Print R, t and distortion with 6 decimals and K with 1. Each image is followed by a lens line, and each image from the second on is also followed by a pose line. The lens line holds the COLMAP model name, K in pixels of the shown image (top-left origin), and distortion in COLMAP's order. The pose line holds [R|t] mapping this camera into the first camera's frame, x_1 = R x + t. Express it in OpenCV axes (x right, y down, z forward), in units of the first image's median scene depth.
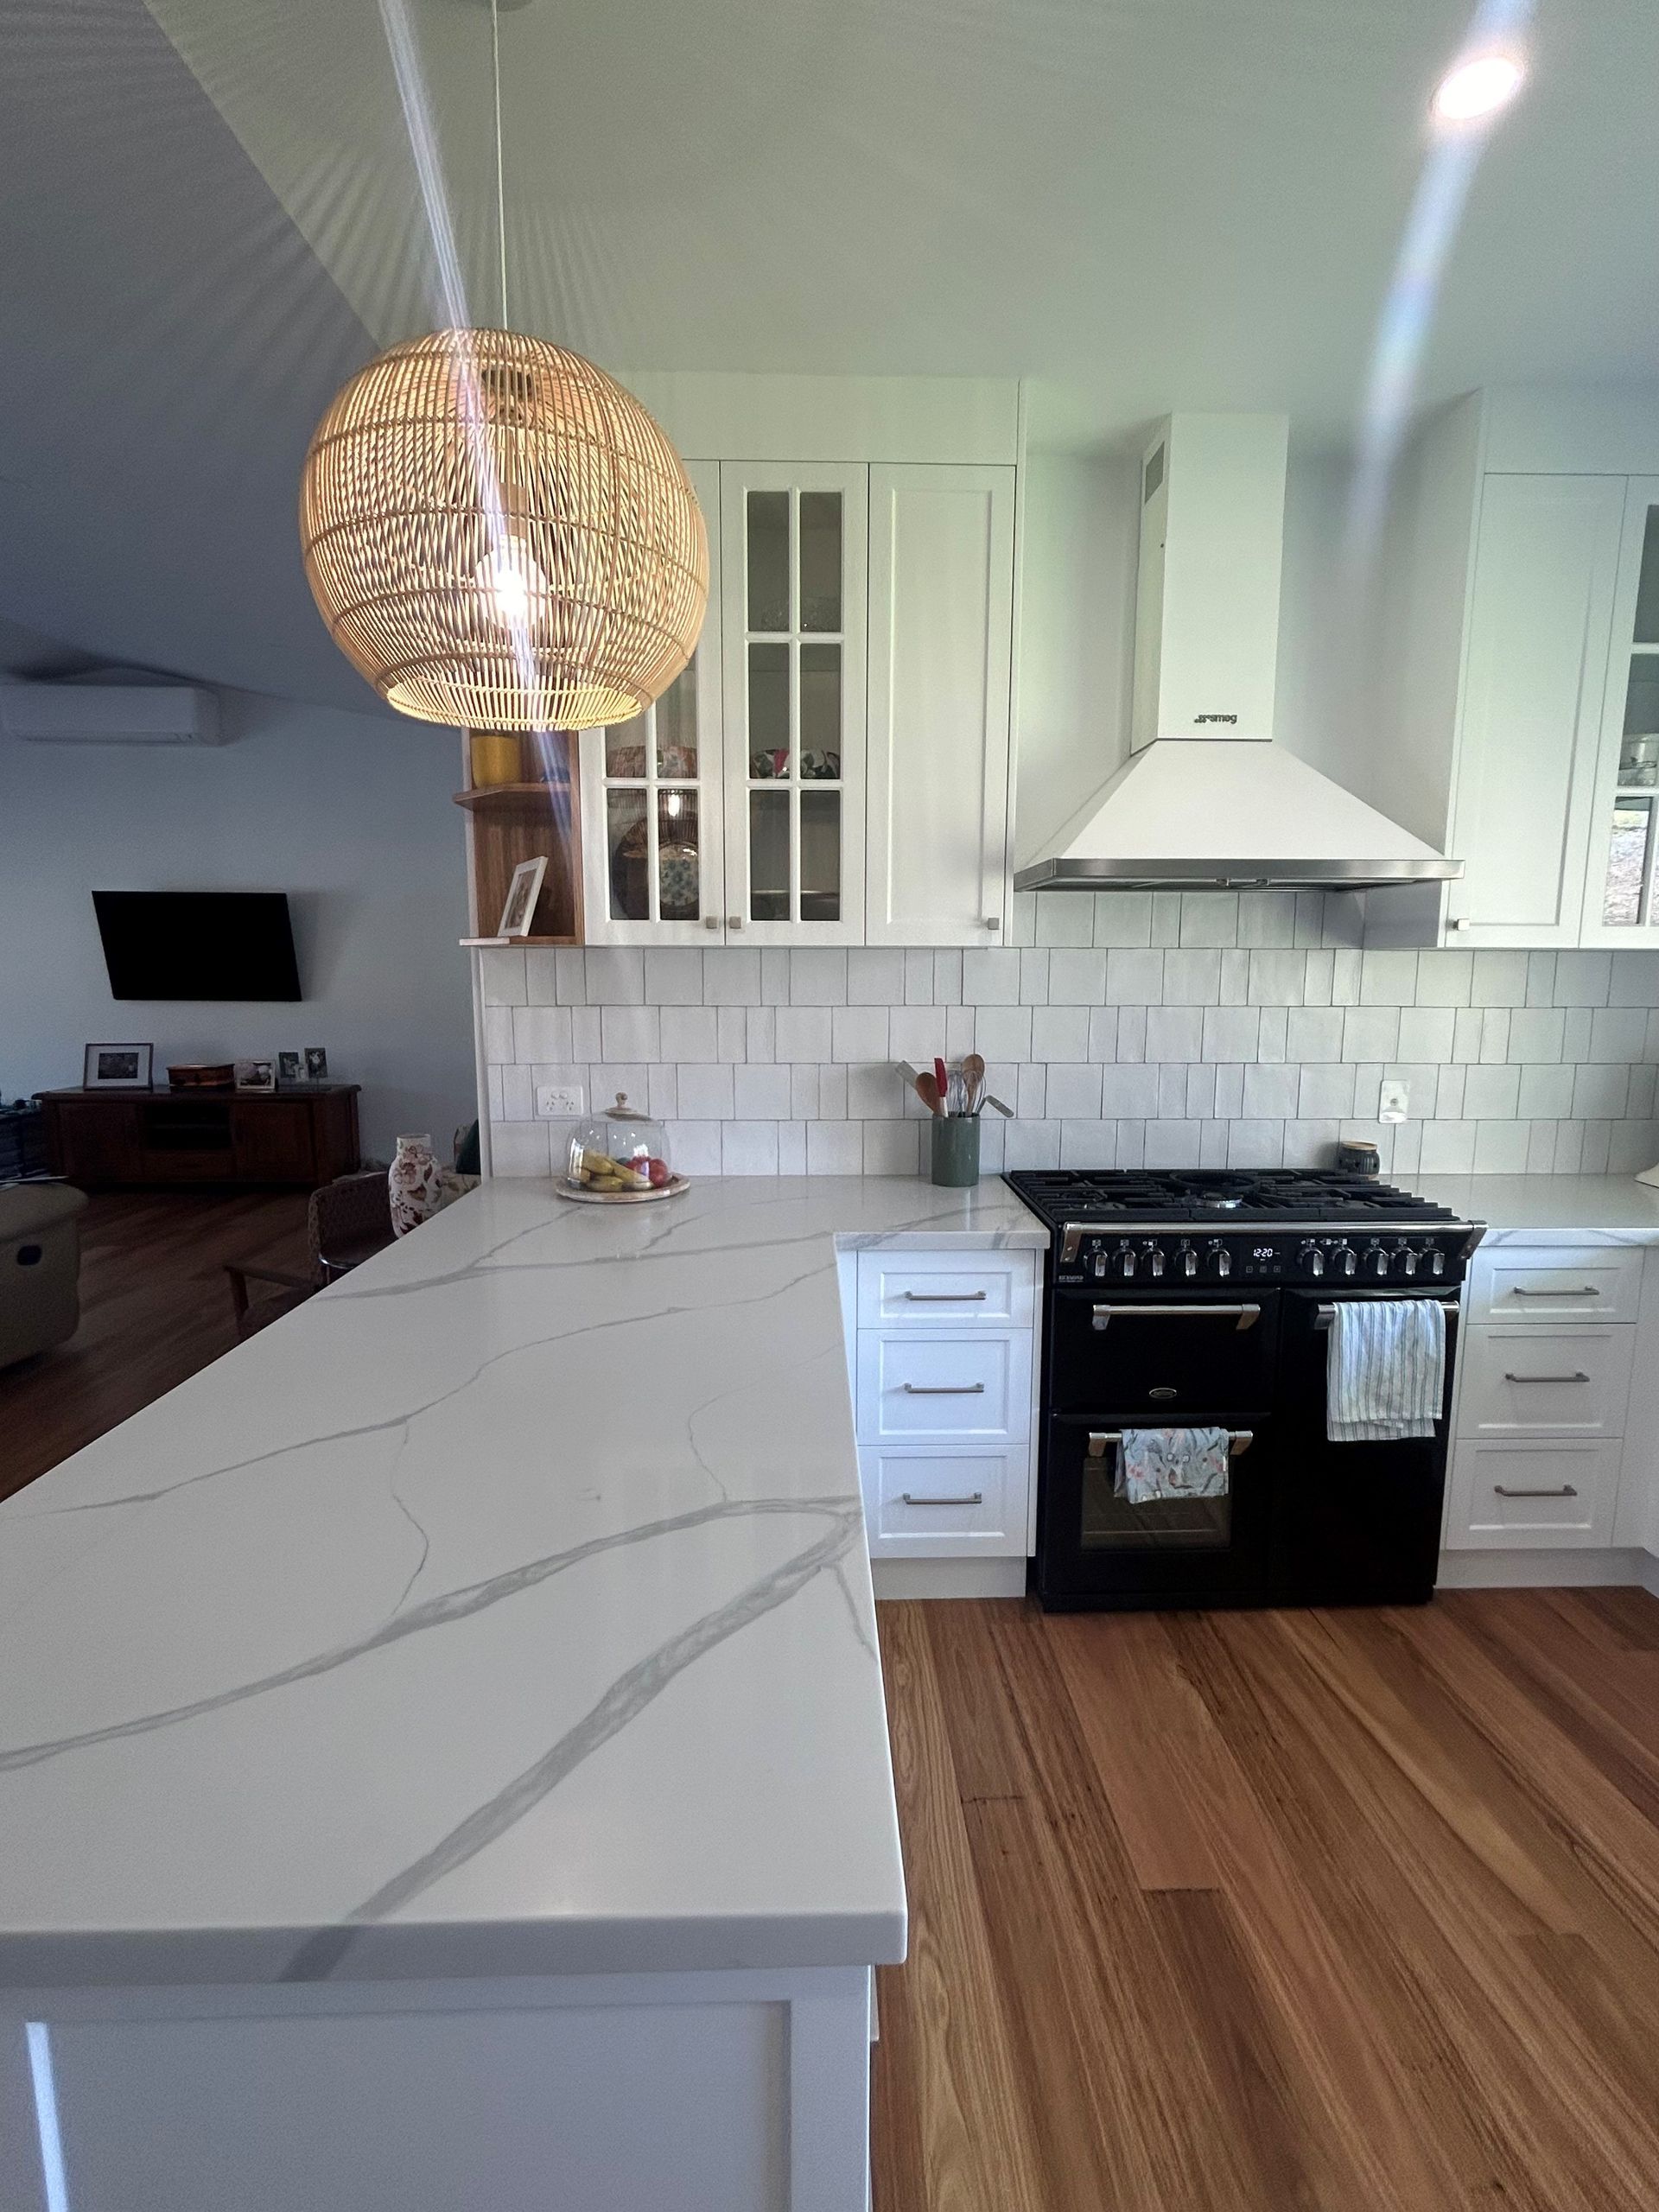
lens RADIAL K [[960.7, 0, 835.6], [0, 960.7, 1104.9], [0, 0, 1]] dist [0.009628, -0.000754]
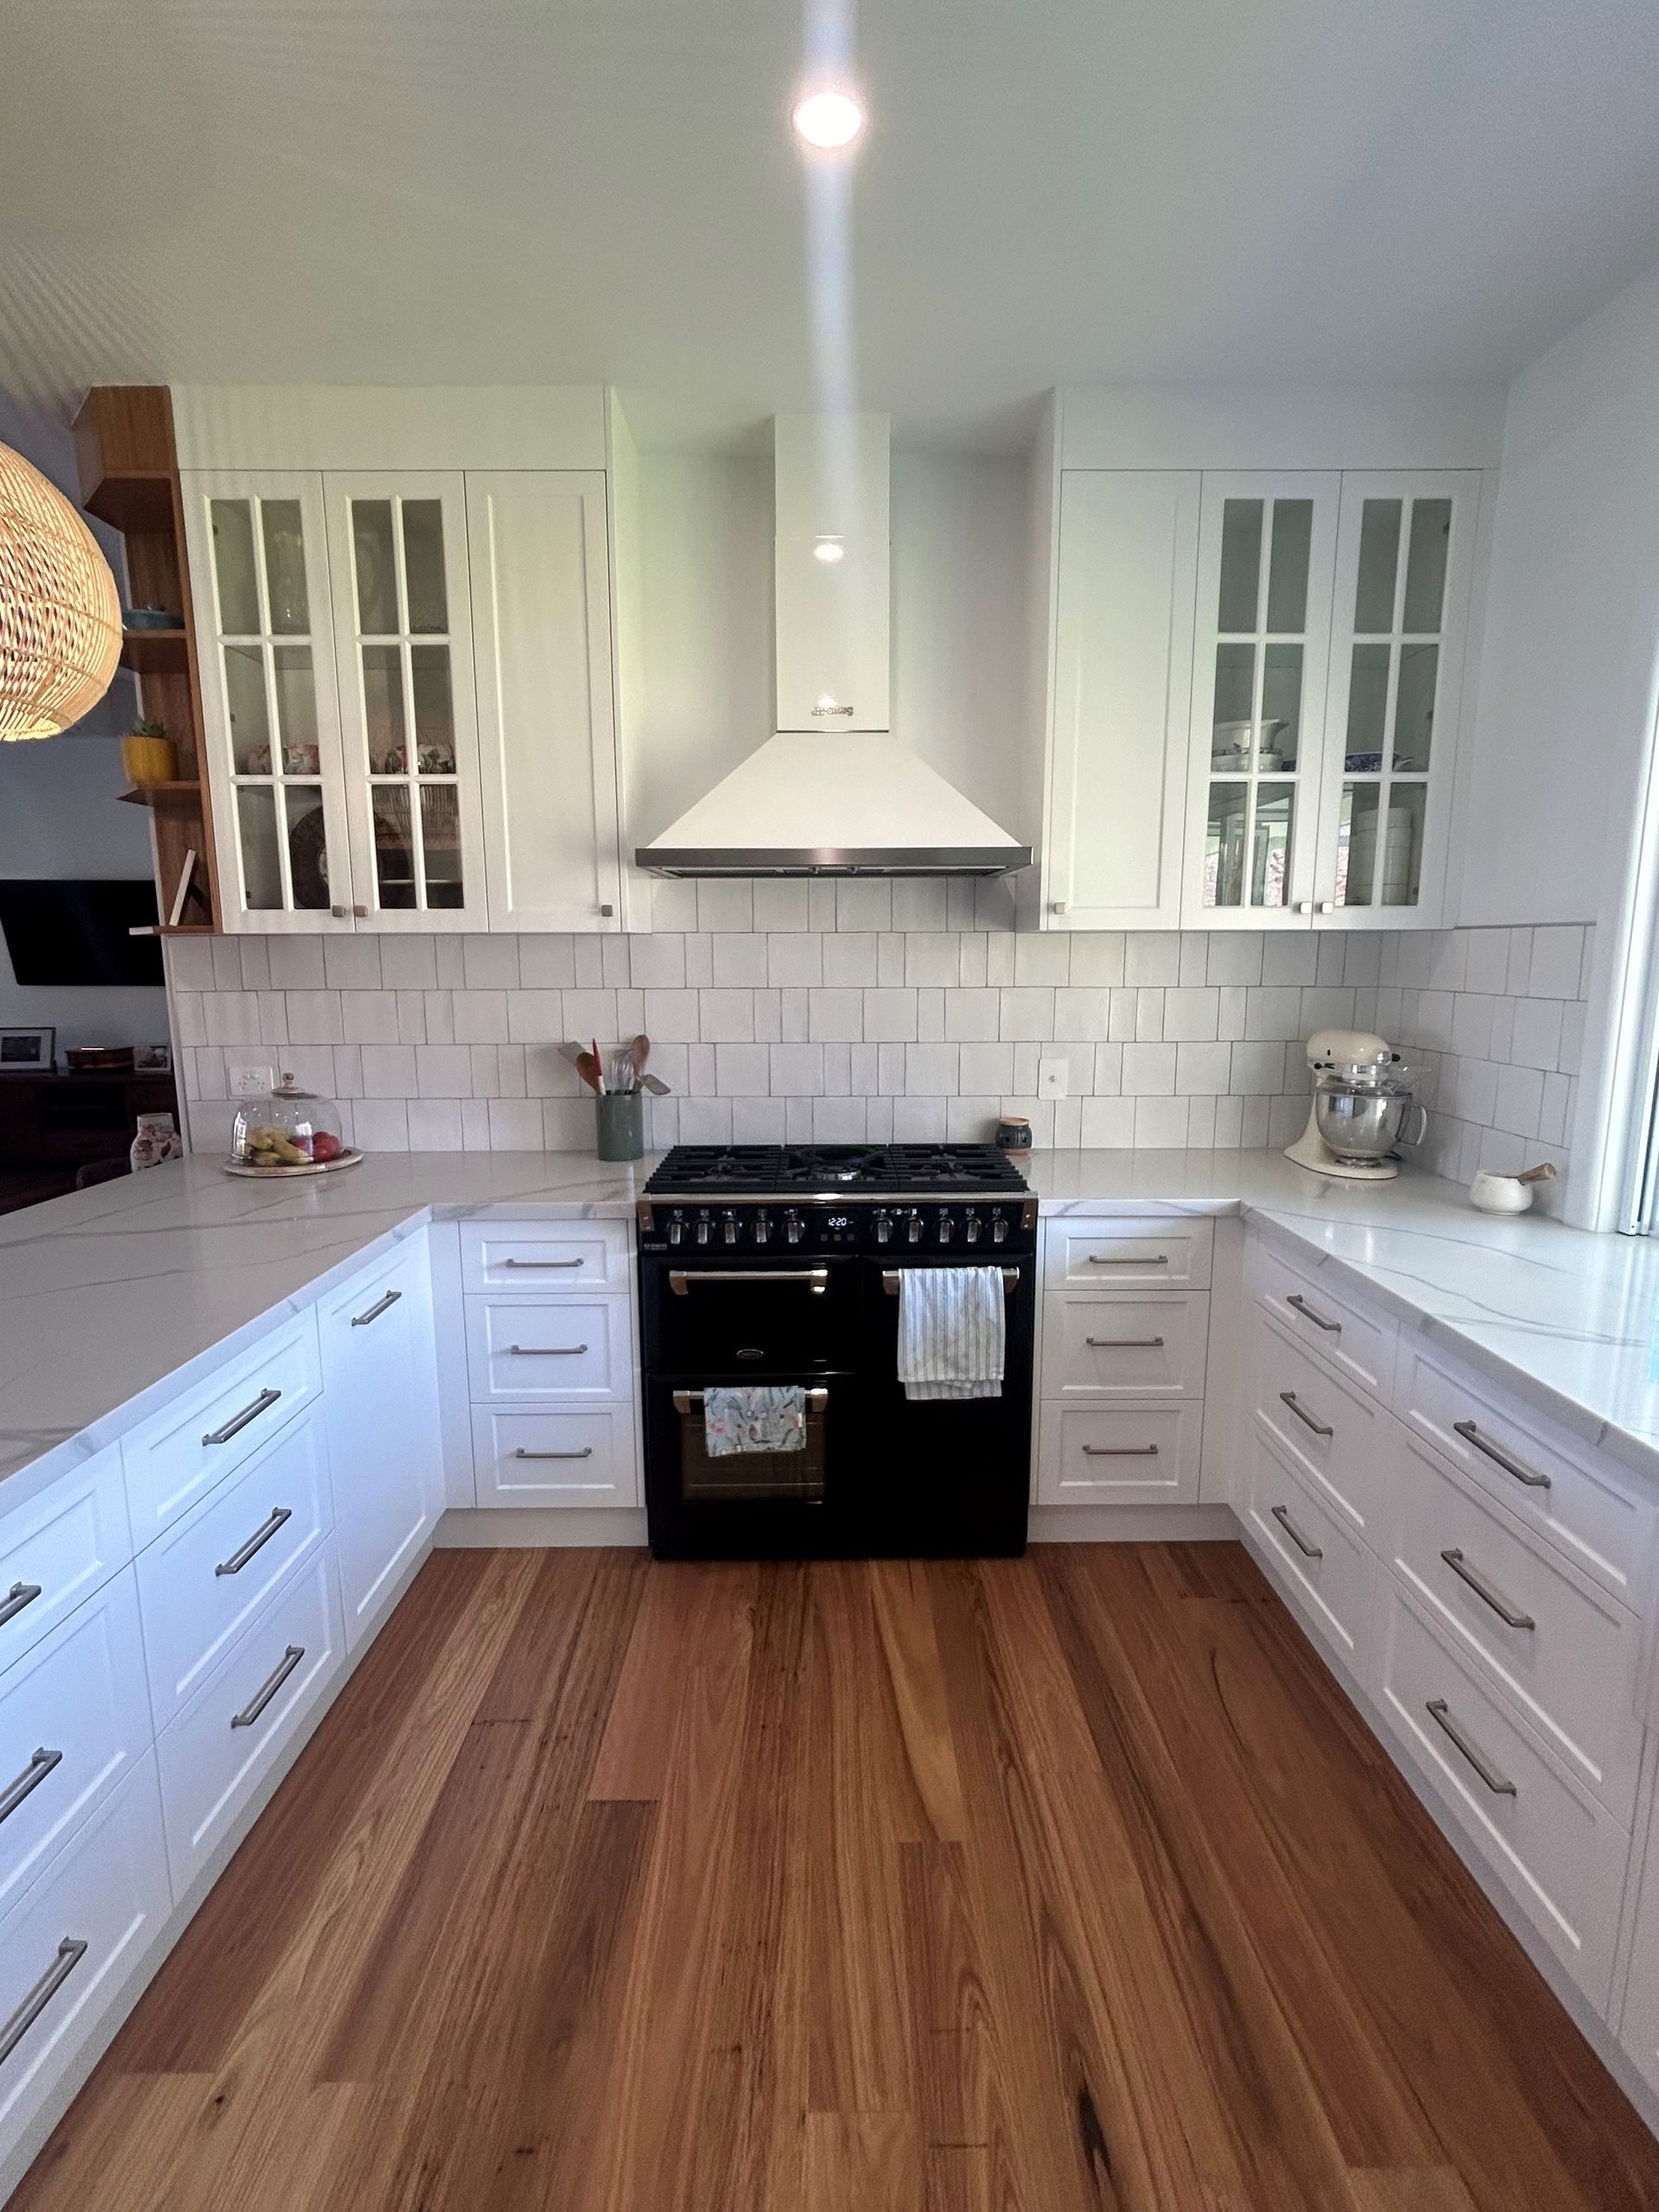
lens RADIAL K [[960.7, 0, 821.0], [0, 960.7, 1103.2], [0, 0, 1]] dist [0.009628, -0.000754]
pose [[0.999527, -0.002267, -0.030658, 0.437707], [0.002824, 0.999832, 0.018121, 0.003784], [0.030612, -0.018199, 0.999366, -0.048290]]
